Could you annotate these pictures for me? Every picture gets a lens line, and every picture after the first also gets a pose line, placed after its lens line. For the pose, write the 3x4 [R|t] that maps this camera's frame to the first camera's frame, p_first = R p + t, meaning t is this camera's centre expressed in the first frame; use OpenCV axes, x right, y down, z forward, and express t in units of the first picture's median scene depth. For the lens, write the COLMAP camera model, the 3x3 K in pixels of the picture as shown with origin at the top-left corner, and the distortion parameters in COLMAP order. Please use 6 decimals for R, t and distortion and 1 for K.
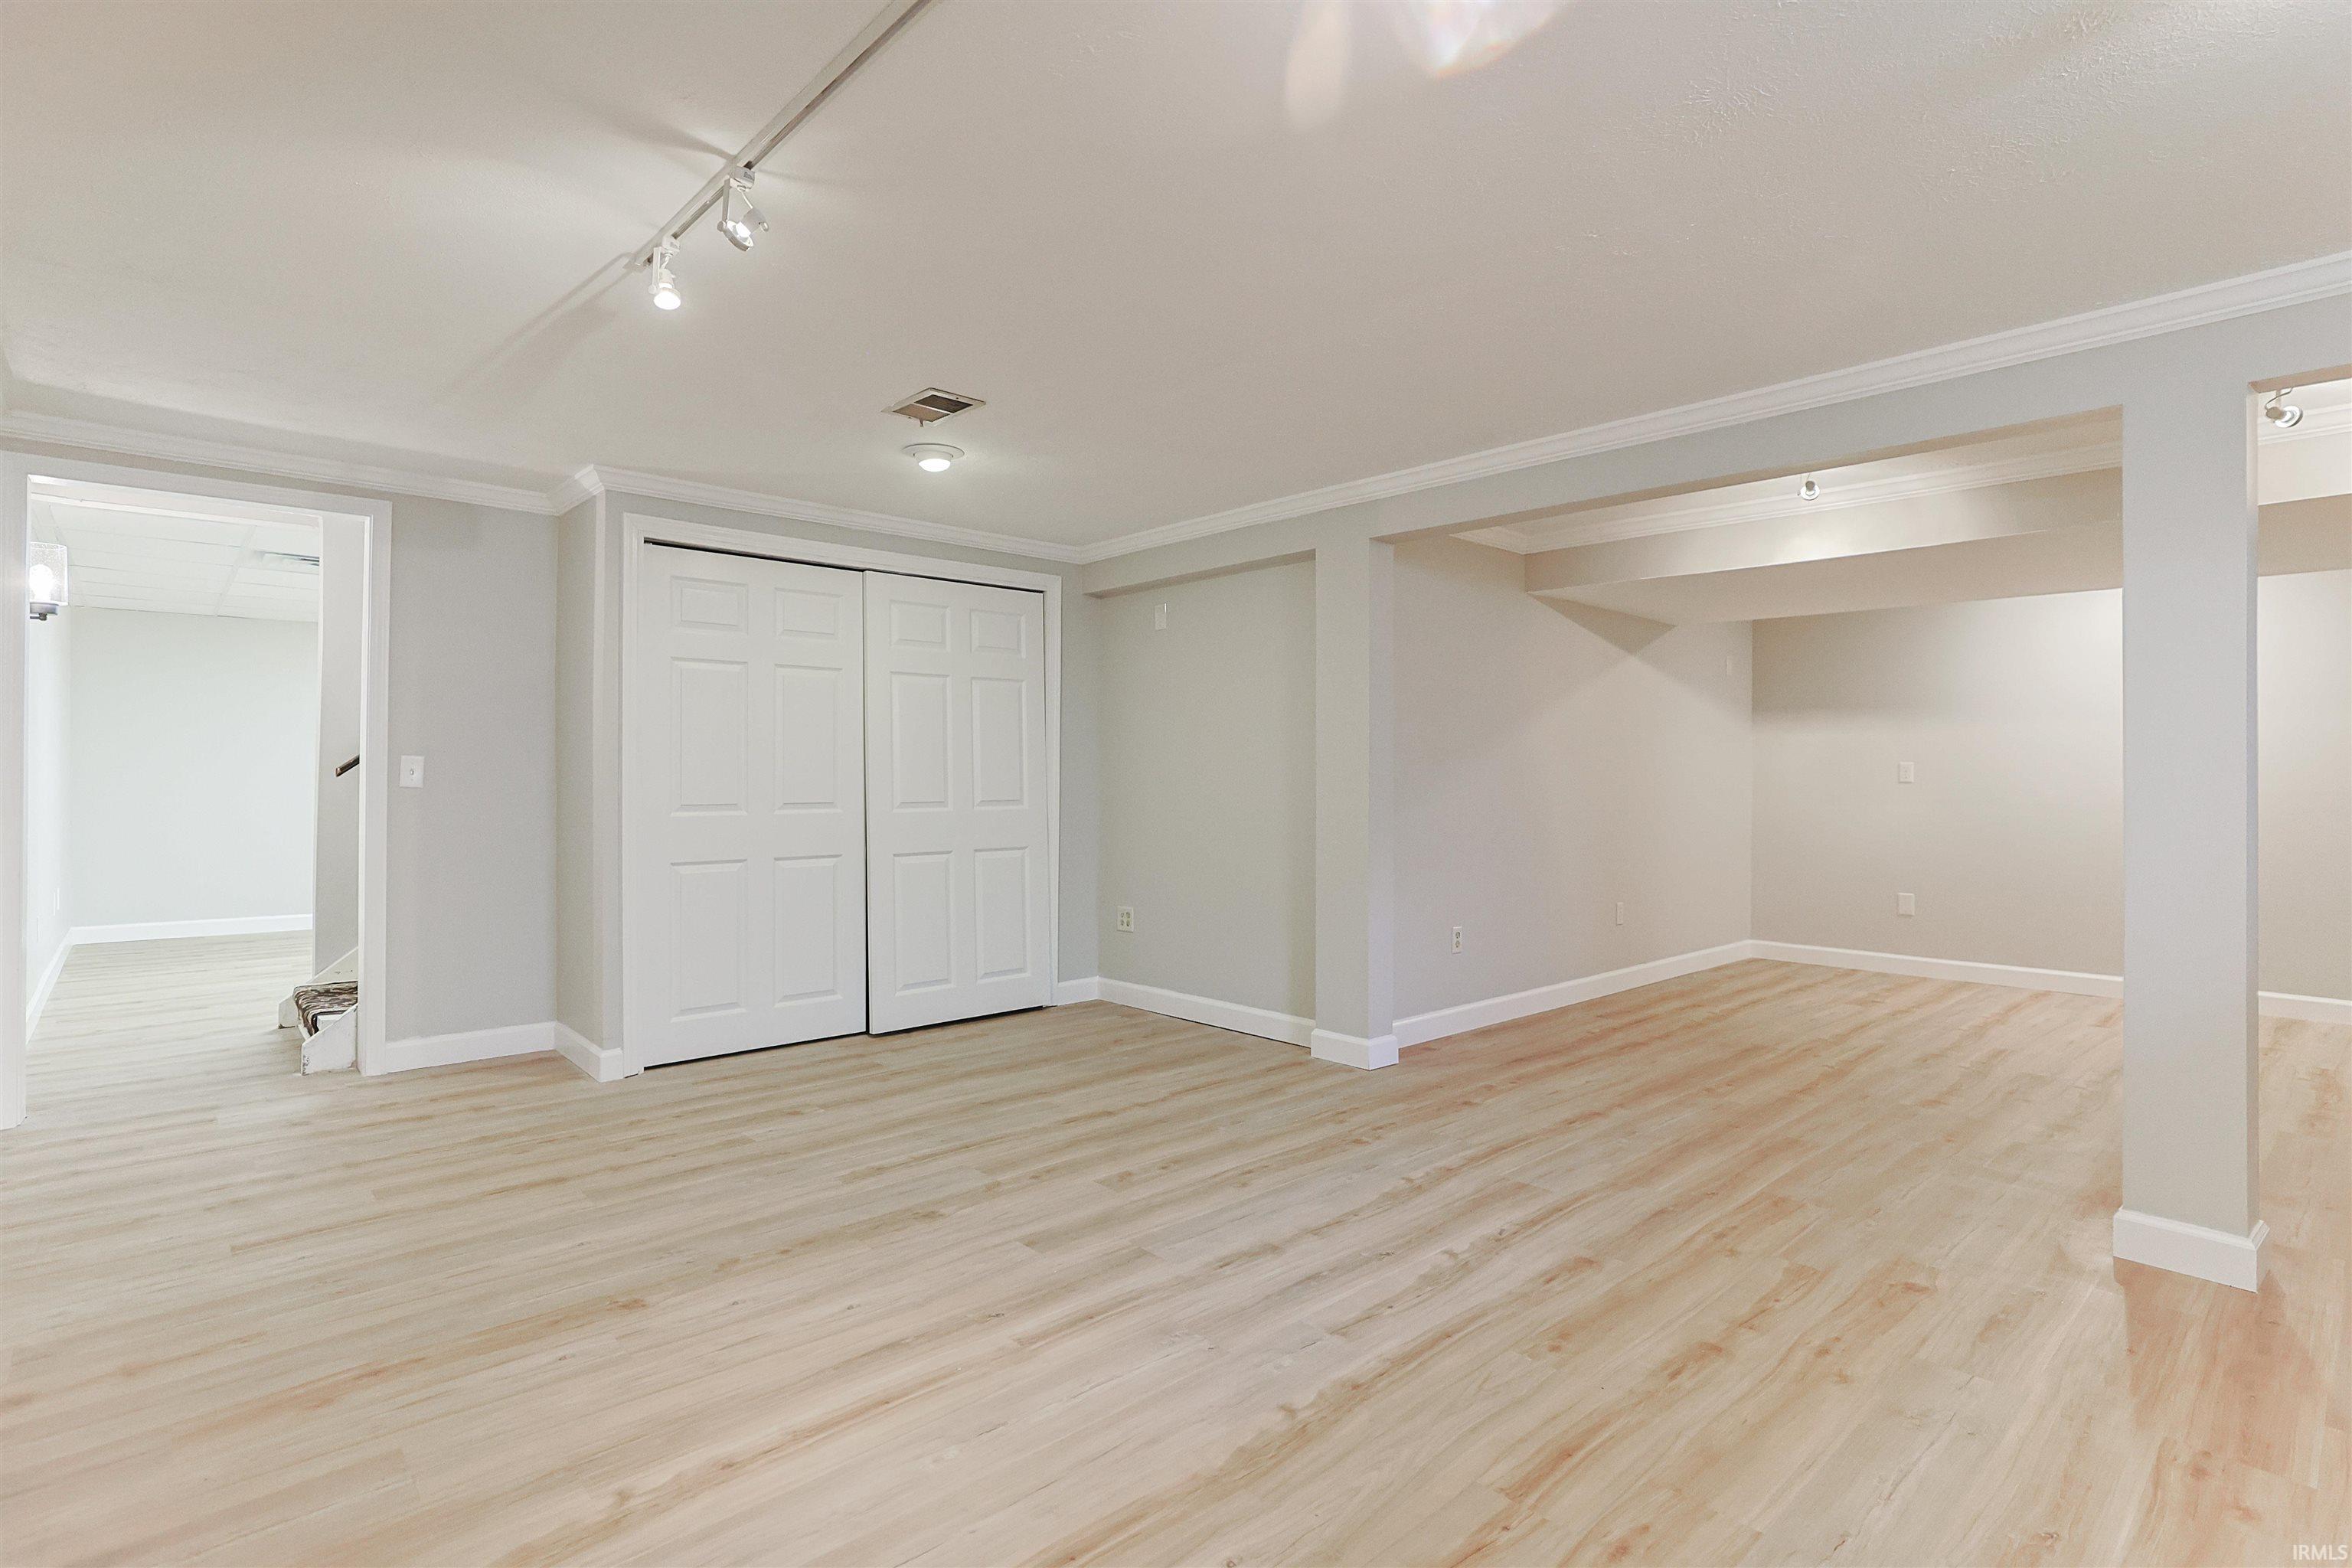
lens RADIAL K [[1132.8, 0, 1178.4], [0, 1132.8, 776.9], [0, 0, 1]] dist [-0.024821, 0.000413]
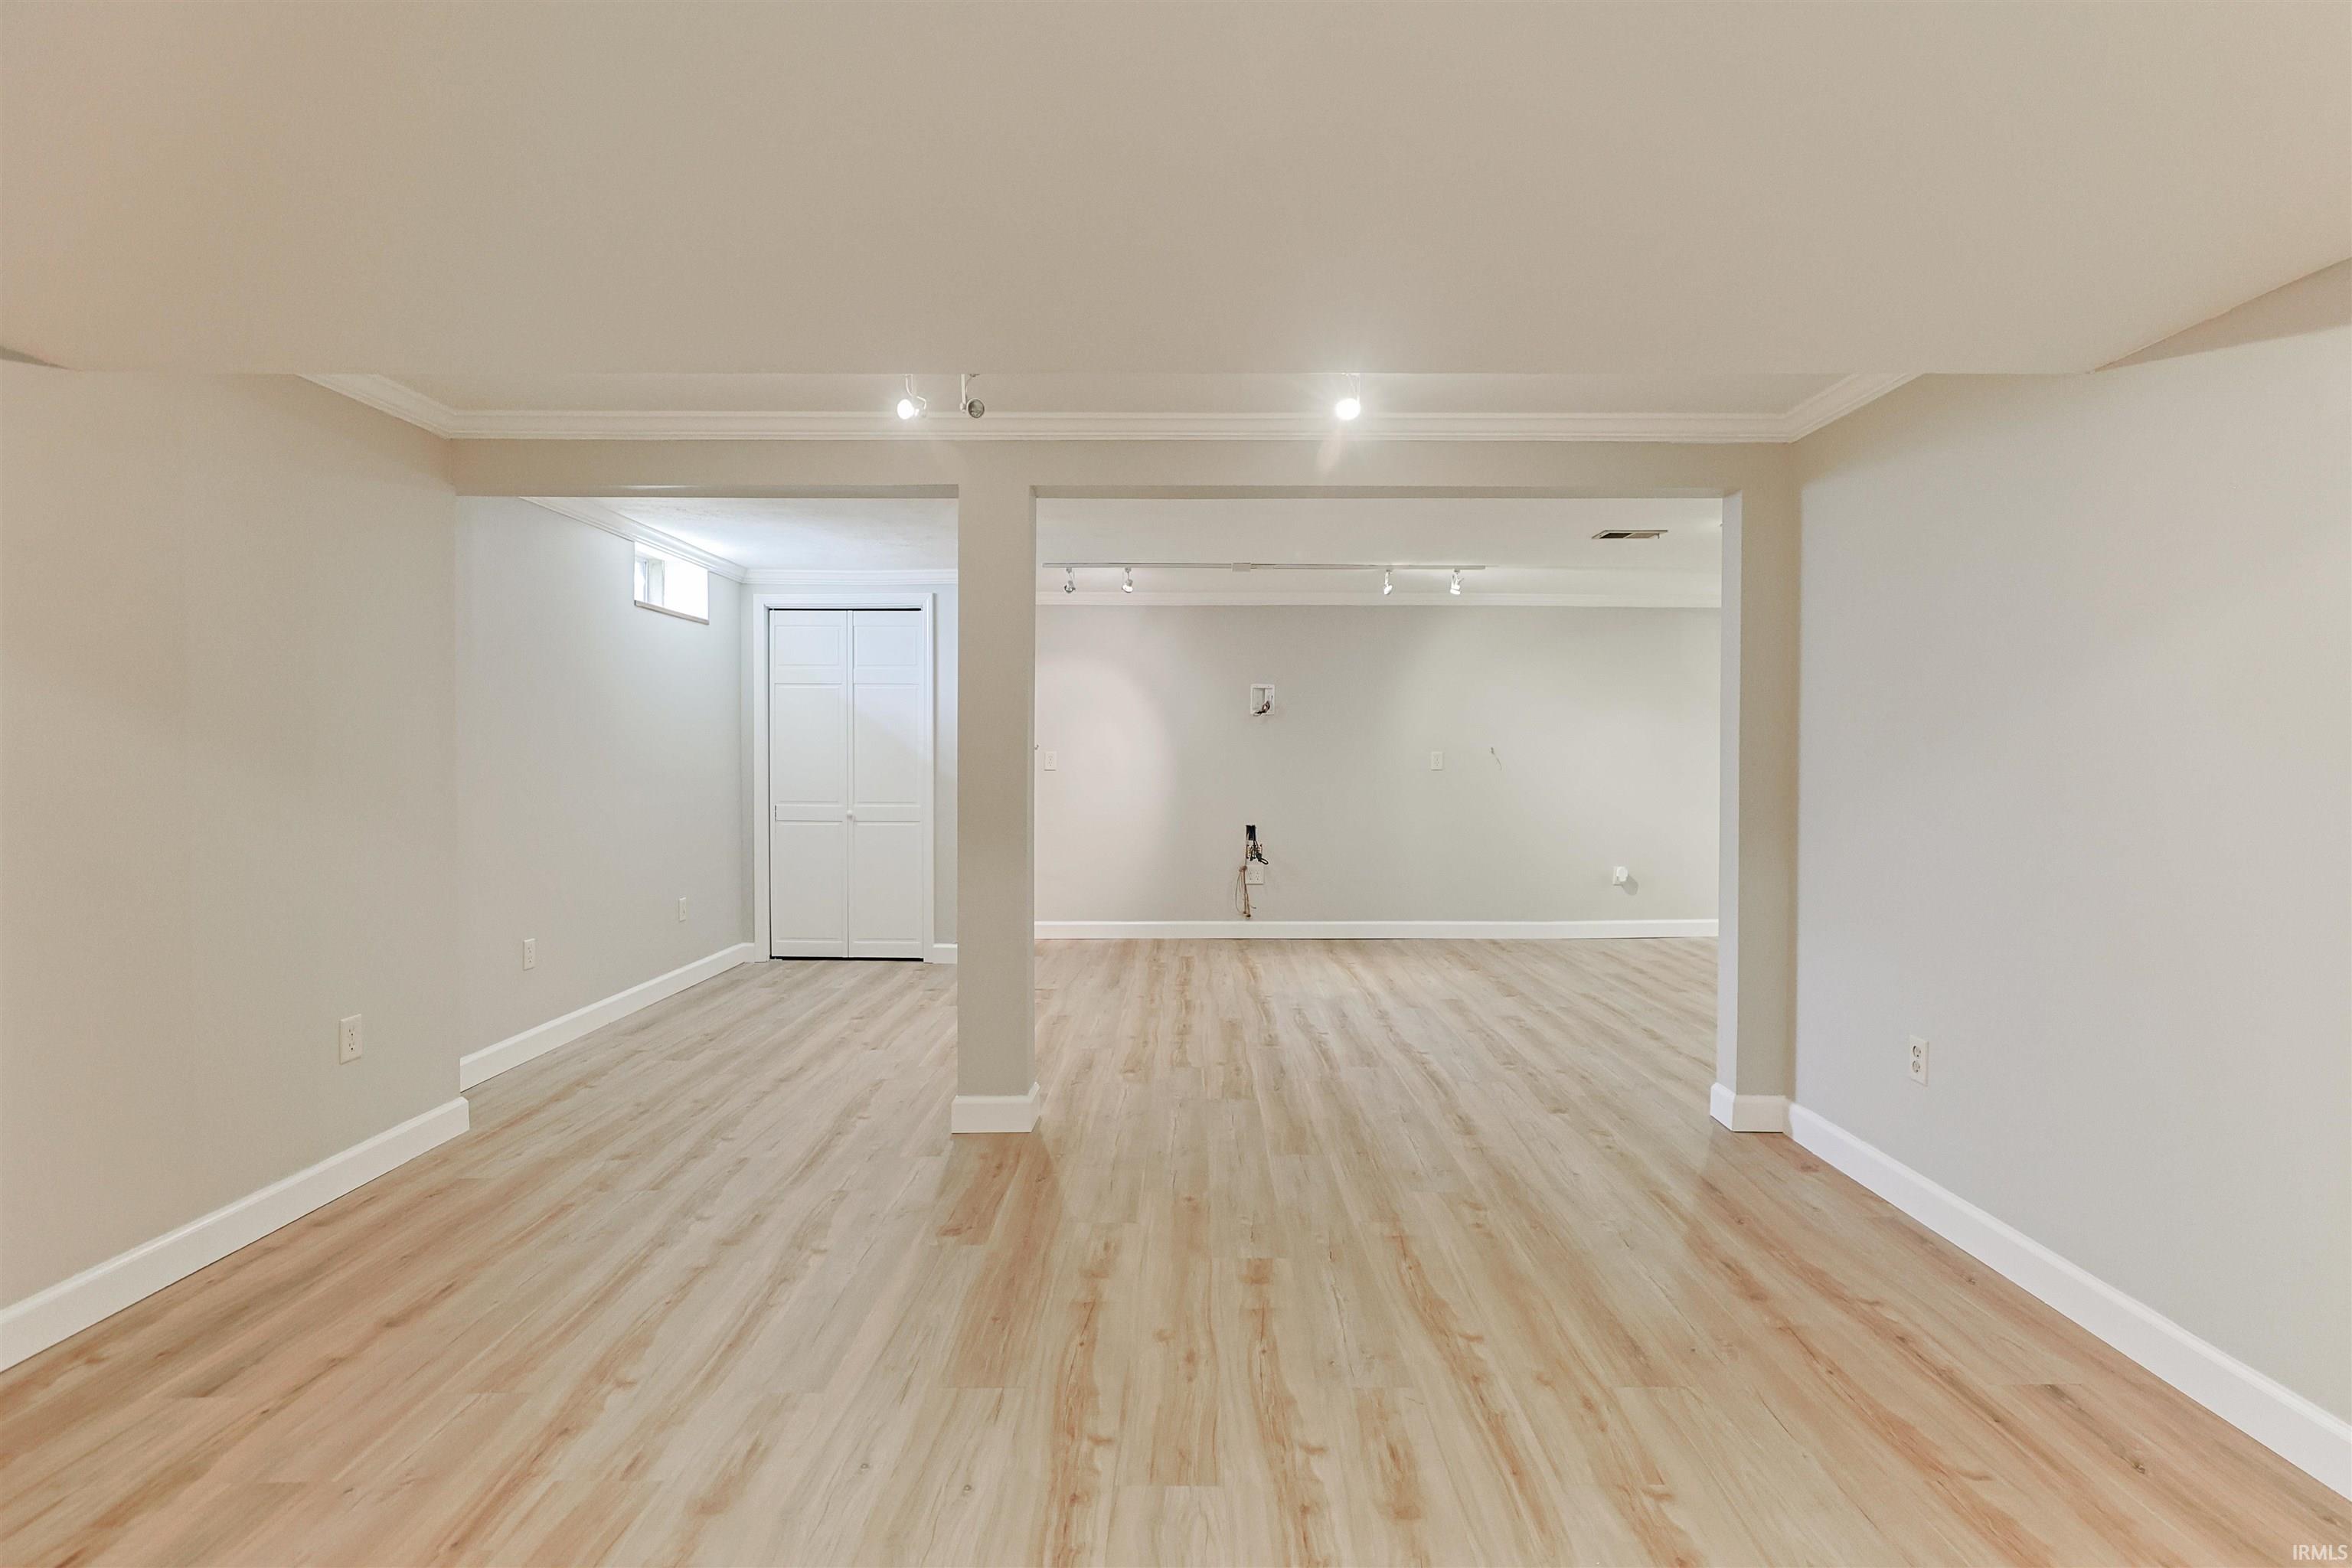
lens RADIAL K [[1132.8, 0, 1176.5], [0, 1132.8, 777.6], [0, 0, 1]] dist [-0.024821, 0.000413]
pose [[-0.681051, 0.011457, -0.732146, 1.422658], [-0.001242, 0.999858, 0.016802, -0.019855], [0.732235, 0.012352, -0.680940, 1.686994]]
